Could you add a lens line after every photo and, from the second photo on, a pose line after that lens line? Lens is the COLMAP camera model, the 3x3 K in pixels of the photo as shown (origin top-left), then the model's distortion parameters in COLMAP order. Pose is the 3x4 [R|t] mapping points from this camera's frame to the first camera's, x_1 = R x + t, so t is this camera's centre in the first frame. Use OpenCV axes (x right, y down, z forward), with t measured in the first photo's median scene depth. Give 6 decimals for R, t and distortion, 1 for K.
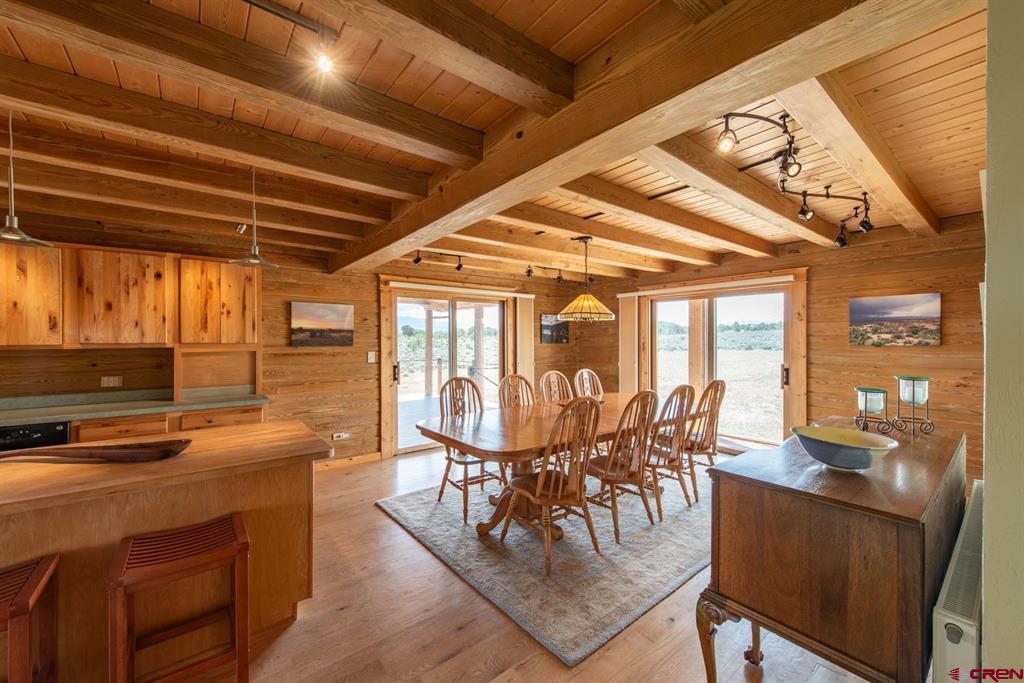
lens RADIAL K [[401.5, 0, 513.1], [0, 401.5, 340.6], [0, 0, 1]] dist [0.019277, -0.005370]
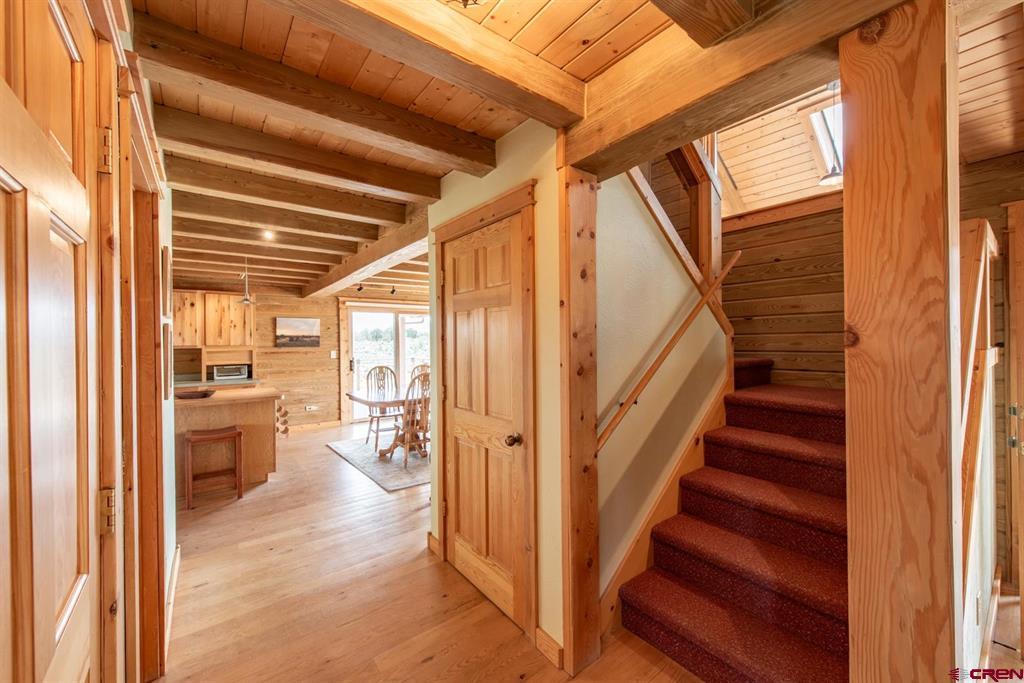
lens RADIAL K [[401.5, 0, 513.1], [0, 401.5, 340.6], [0, 0, 1]] dist [0.019277, -0.005370]
pose [[0.999809, -0.008192, -0.017729, 0.359012], [0.008132, 0.999961, -0.003446, 0.001907], [0.017756, 0.003302, 0.999837, -0.489578]]
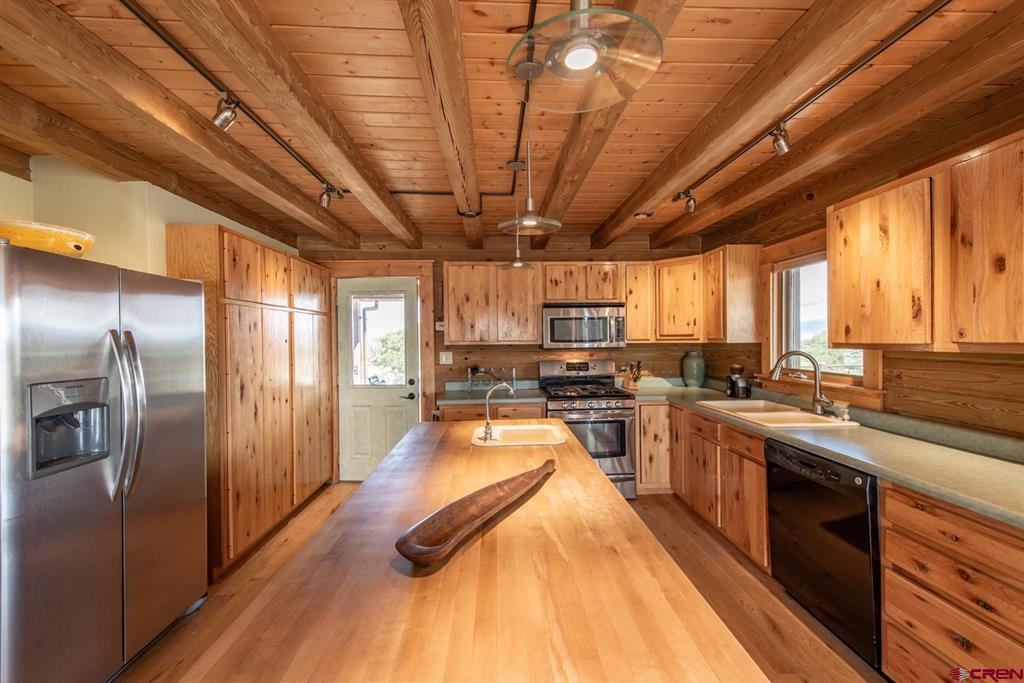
lens RADIAL K [[401.5, 0, 513.1], [0, 401.5, 340.6], [0, 0, 1]] dist [0.019277, -0.005370]
pose [[-0.586688, 0.012085, -0.809723, -0.219258], [0.006479, 0.999927, 0.010230, -0.003487], [0.809787, 0.000755, -0.586724, 0.639864]]
